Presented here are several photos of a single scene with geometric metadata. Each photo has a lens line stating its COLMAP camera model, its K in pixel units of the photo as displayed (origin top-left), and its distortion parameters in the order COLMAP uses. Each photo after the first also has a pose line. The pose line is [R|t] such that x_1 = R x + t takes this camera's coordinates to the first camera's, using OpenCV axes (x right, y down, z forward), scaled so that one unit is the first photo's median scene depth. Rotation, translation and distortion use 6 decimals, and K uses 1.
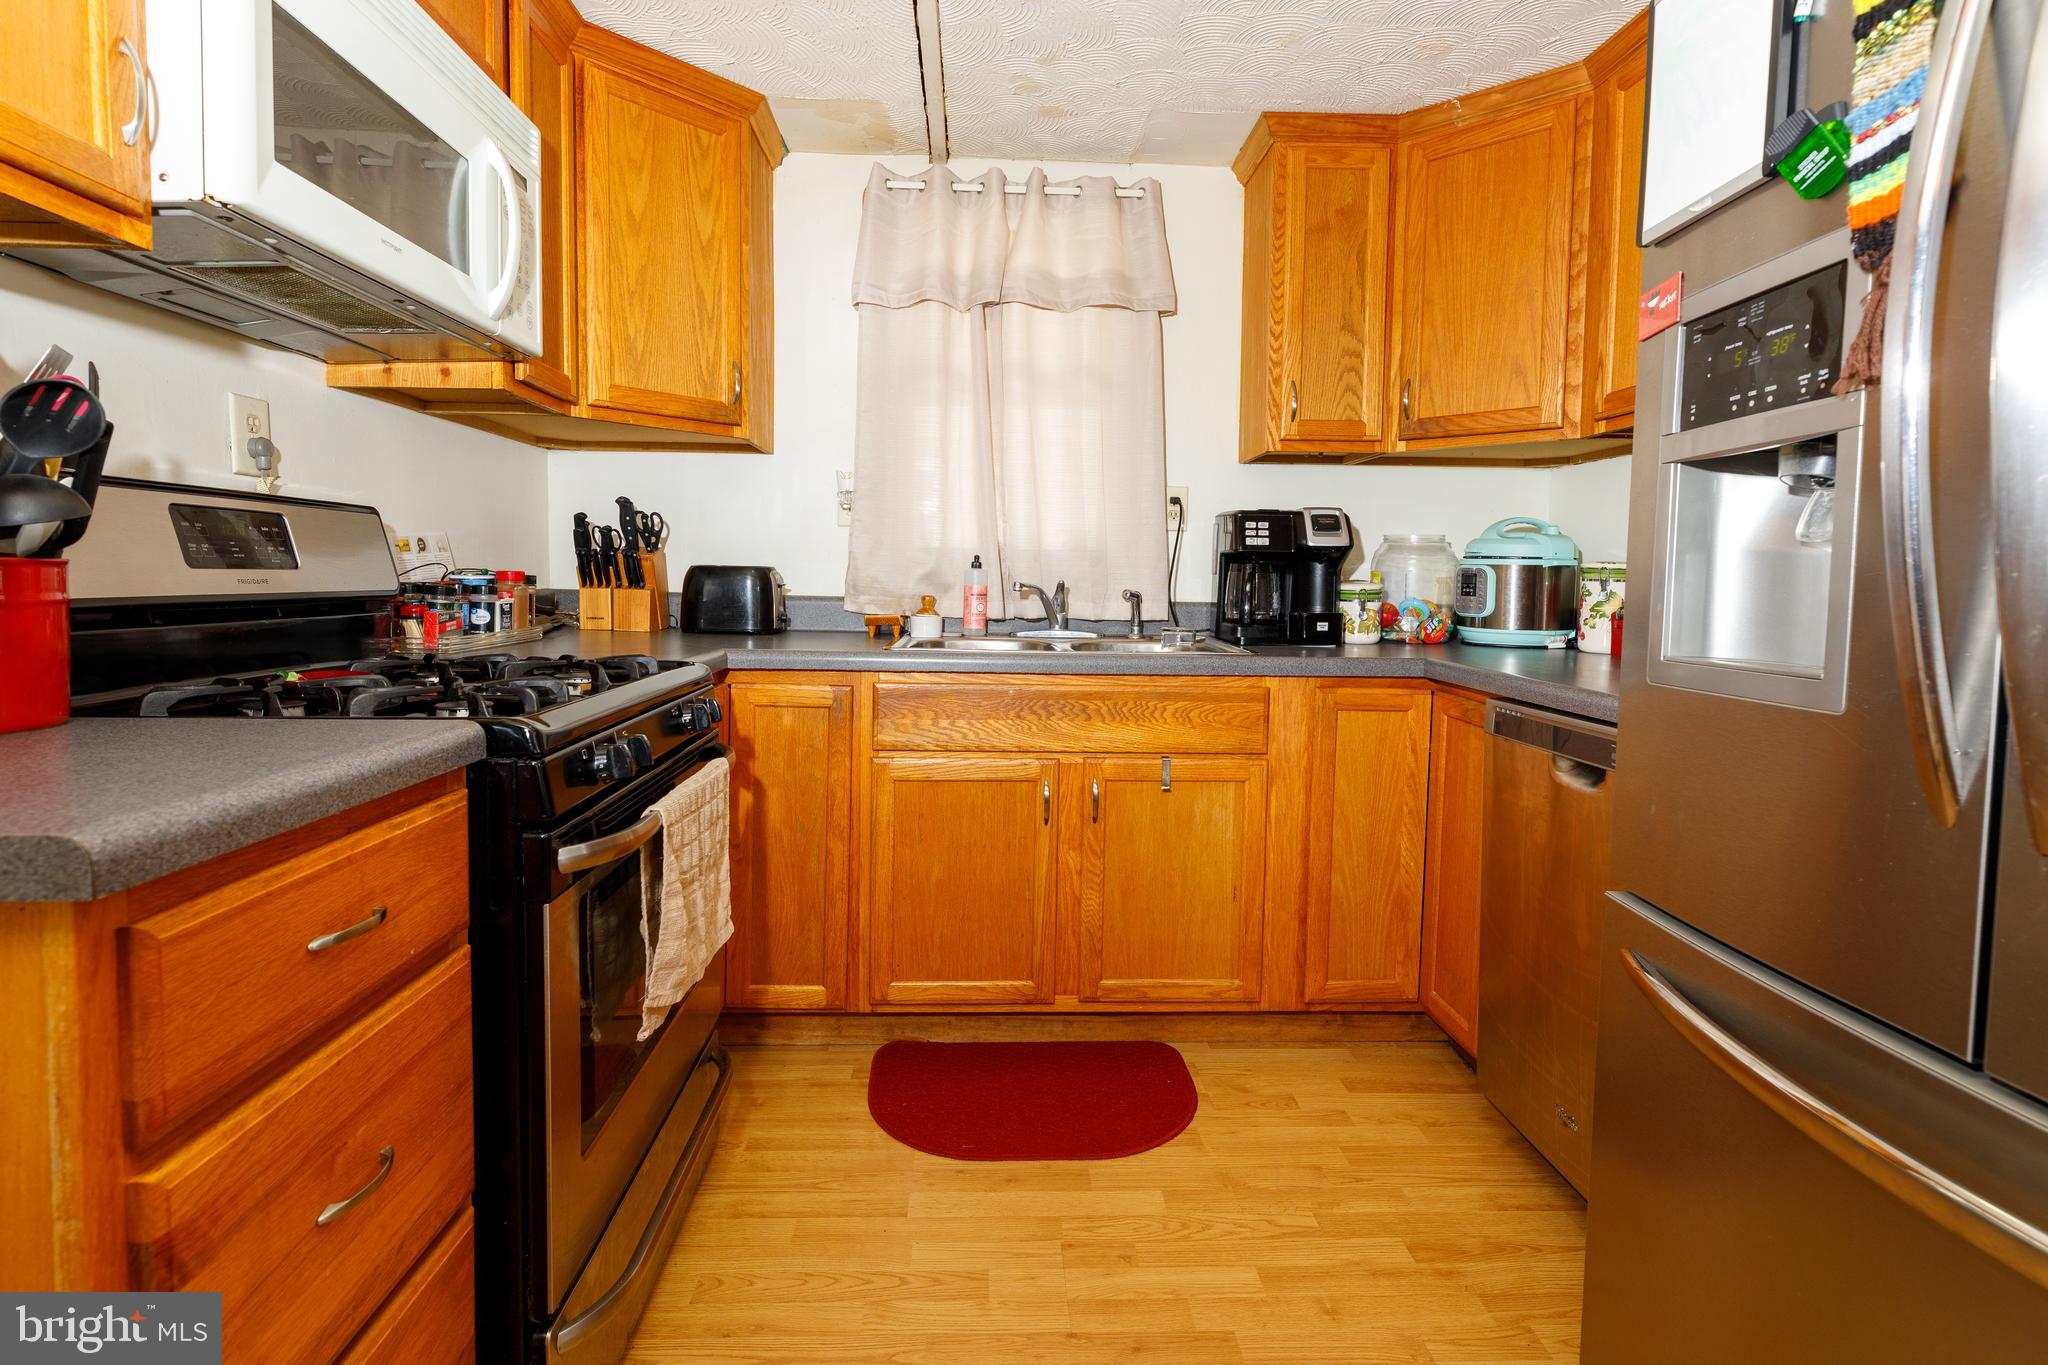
lens RADIAL K [[992.4, 0, 1019.4], [0, 992.4, 619.0], [0, 0, 1]] dist [0.001255, -0.000543]
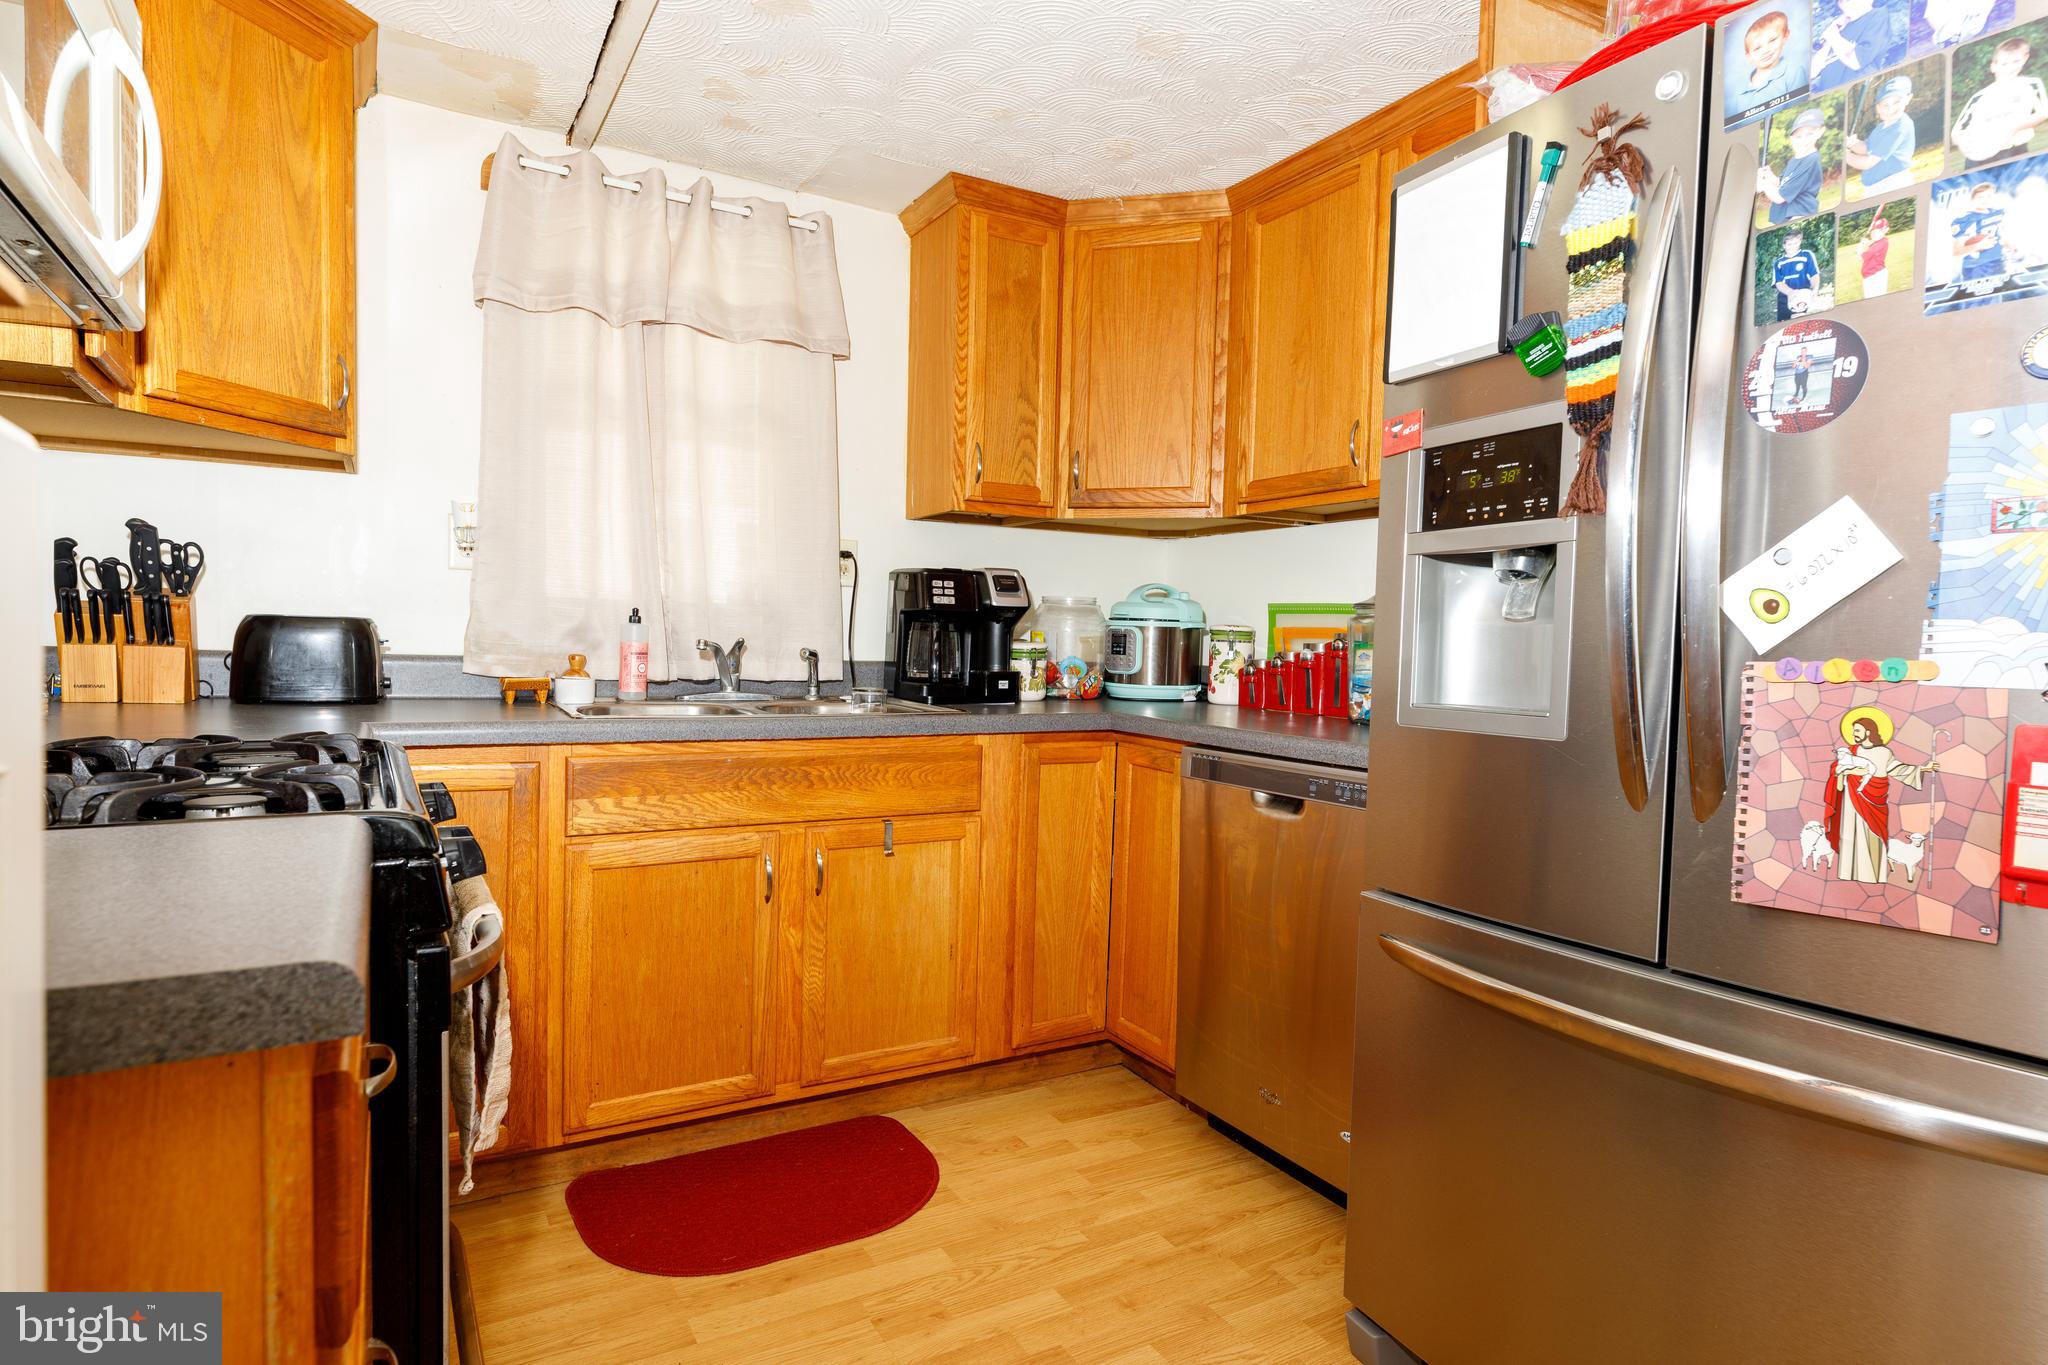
lens RADIAL K [[1096.7, 0, 1024.0], [0, 1096.7, 682.5], [0, 0, 1]] dist [0.001421, 0.000069]
pose [[0.885253, -0.012329, 0.464947, -0.225643], [0.010188, 0.999923, 0.007116, -0.002574], [-0.464999, -0.001563, 0.885310, -0.016110]]
